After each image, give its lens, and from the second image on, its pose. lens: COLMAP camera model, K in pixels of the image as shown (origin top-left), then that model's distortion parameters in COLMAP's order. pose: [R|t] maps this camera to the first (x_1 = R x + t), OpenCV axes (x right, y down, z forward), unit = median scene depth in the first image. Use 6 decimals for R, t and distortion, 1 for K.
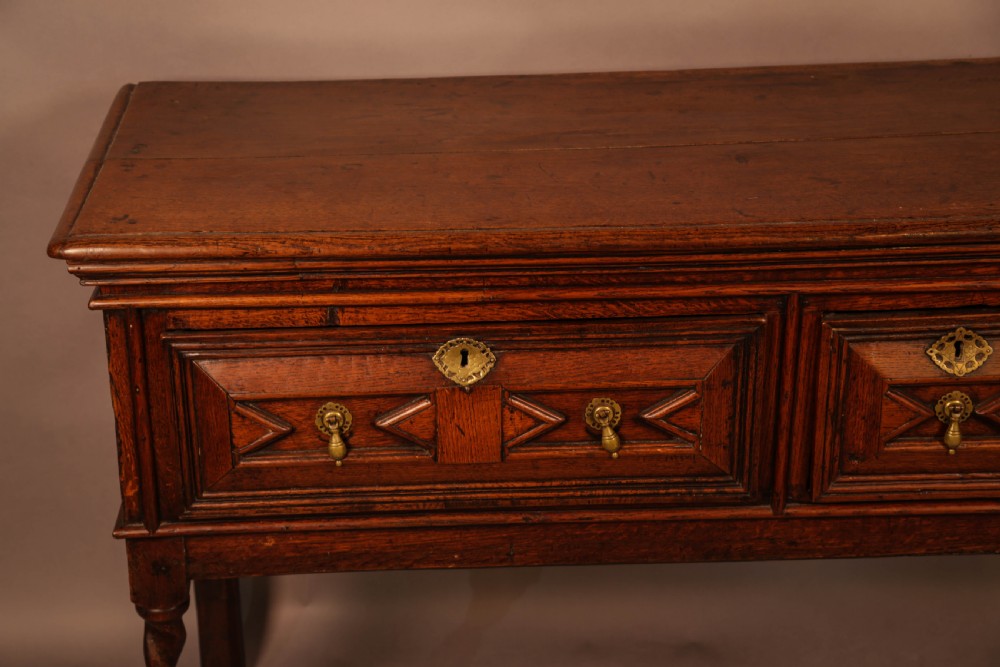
lens RADIAL K [[1835.1, 0, 494.0], [0, 1835.1, 341.4], [0, 0, 1]] dist [0.254244, 0.000000]
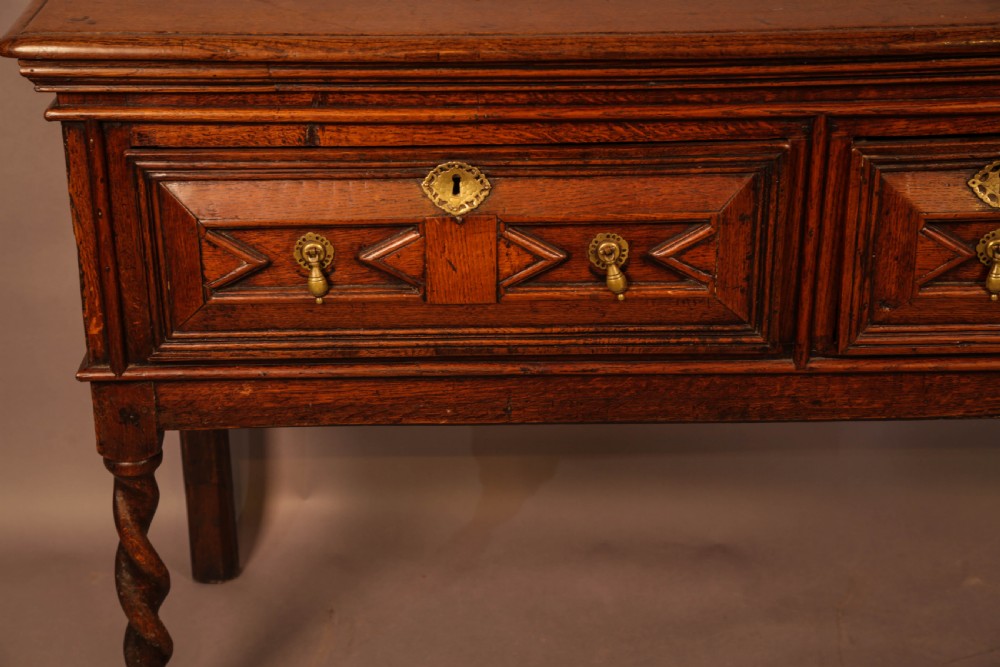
lens RADIAL K [[1835.1, 0, 495.2], [0, 1835.1, 332.5], [0, 0, 1]] dist [0.254244, 0.000000]
pose [[0.999316, 0.015282, -0.033688, 0.034610], [-0.015437, 0.999871, -0.004330, 0.084985], [0.033618, 0.004847, 0.999423, 0.086455]]
